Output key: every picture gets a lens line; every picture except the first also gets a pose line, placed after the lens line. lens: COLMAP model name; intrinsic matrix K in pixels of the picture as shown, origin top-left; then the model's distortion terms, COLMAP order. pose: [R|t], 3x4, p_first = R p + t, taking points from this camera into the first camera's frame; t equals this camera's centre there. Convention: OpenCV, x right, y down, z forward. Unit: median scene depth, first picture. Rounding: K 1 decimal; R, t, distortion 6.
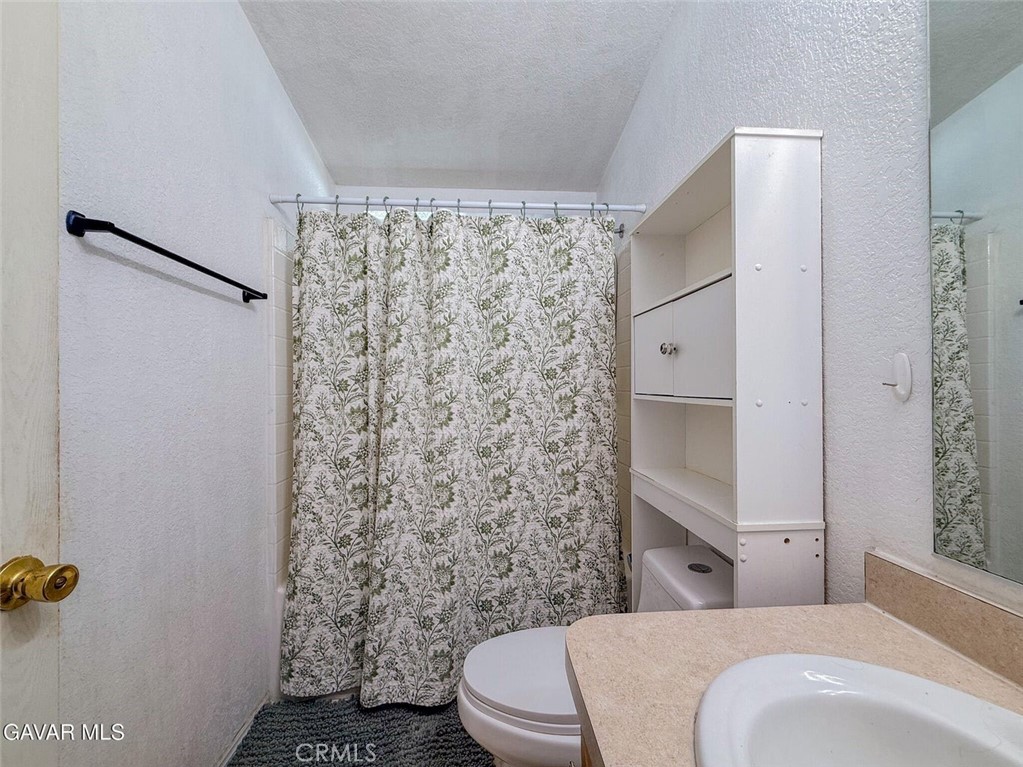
lens RADIAL K [[412.8, 0, 508.6], [0, 412.8, 384.0], [0, 0, 1]] dist [0.002037, -0.000025]
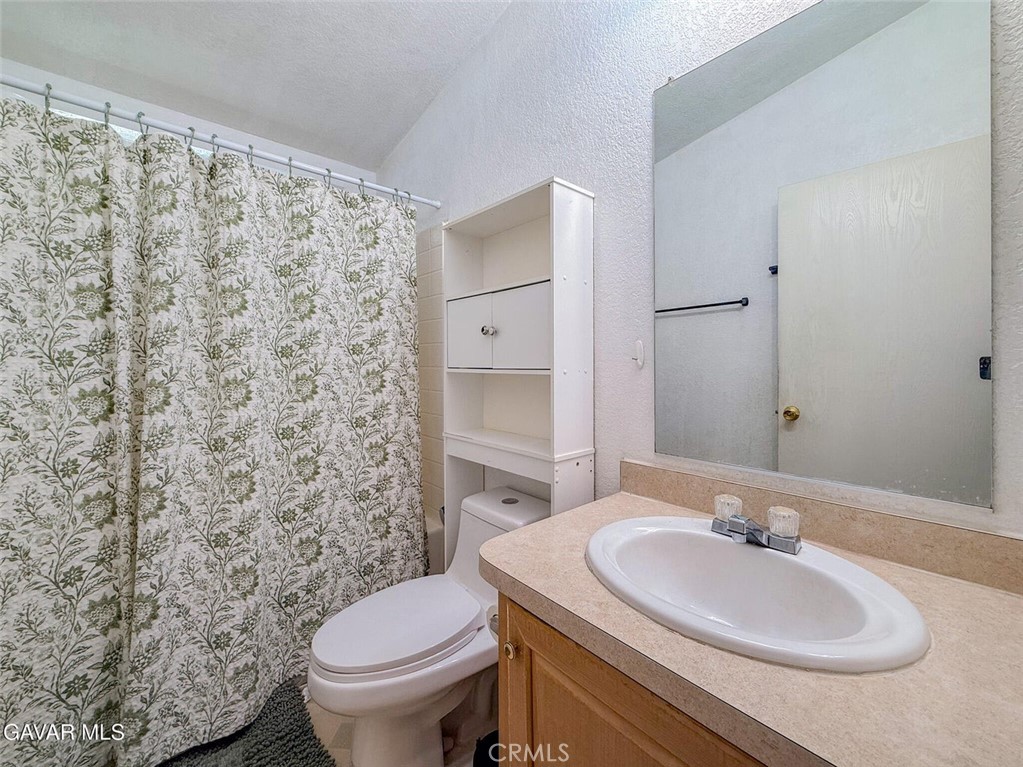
lens RADIAL K [[412.8, 0, 500.6], [0, 412.8, 365.7], [0, 0, 1]] dist [0.002037, -0.000025]
pose [[0.802663, -0.001062, 0.596432, -0.228324], [-0.003239, 0.999976, 0.006140, 0.008633], [-0.596424, -0.006860, 0.802640, -0.013497]]
